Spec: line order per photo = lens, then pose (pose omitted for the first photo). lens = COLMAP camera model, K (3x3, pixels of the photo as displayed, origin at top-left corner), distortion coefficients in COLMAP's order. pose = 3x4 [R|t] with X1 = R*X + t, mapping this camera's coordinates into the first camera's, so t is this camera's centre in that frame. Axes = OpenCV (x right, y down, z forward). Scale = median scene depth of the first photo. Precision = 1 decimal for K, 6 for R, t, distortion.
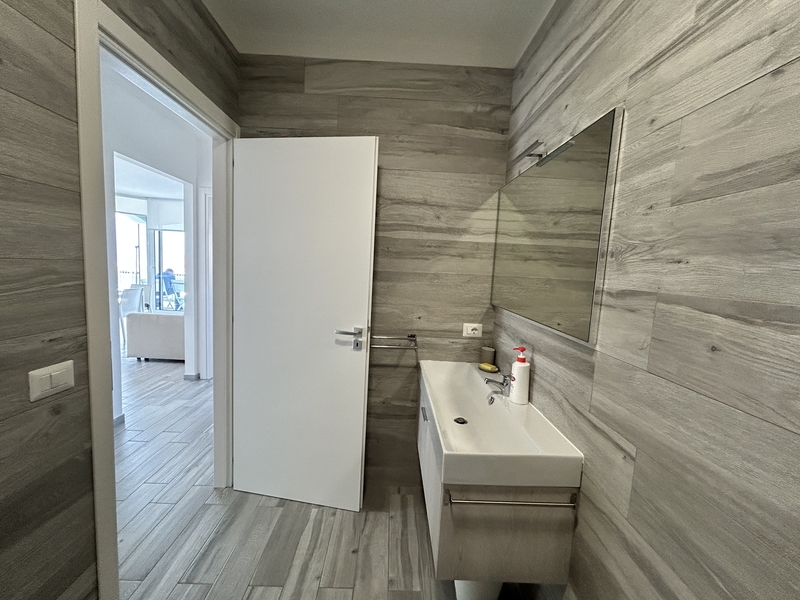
lens RADIAL K [[322.6, 0, 400.5], [0, 322.6, 294.2], [0, 0, 1]] dist [-0.000283, 0.000218]
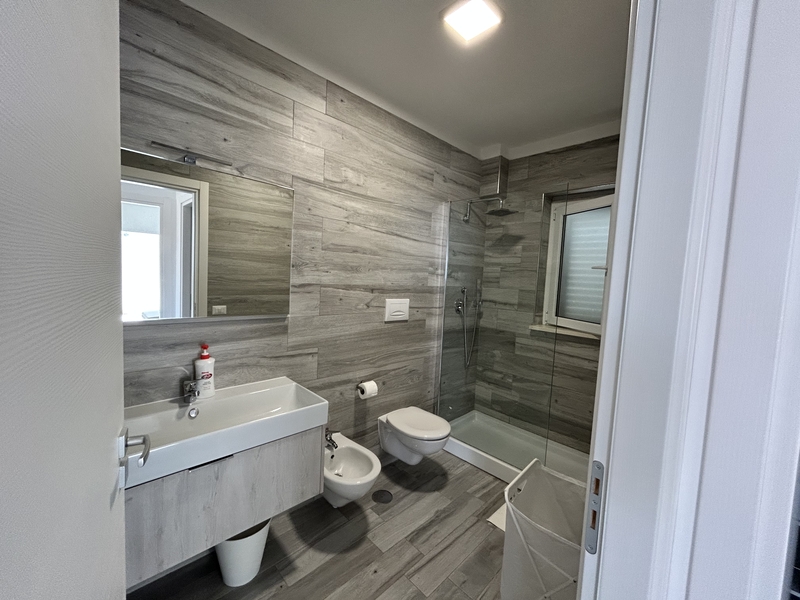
lens RADIAL K [[322.6, 0, 399.4], [0, 322.6, 299.7], [0, 0, 1]] dist [-0.000283, 0.000218]
pose [[-0.679989, -0.132056, 0.721233, -1.251727], [-0.018766, 0.986460, 0.162926, -0.259721], [-0.732982, 0.097253, -0.673260, 1.925747]]
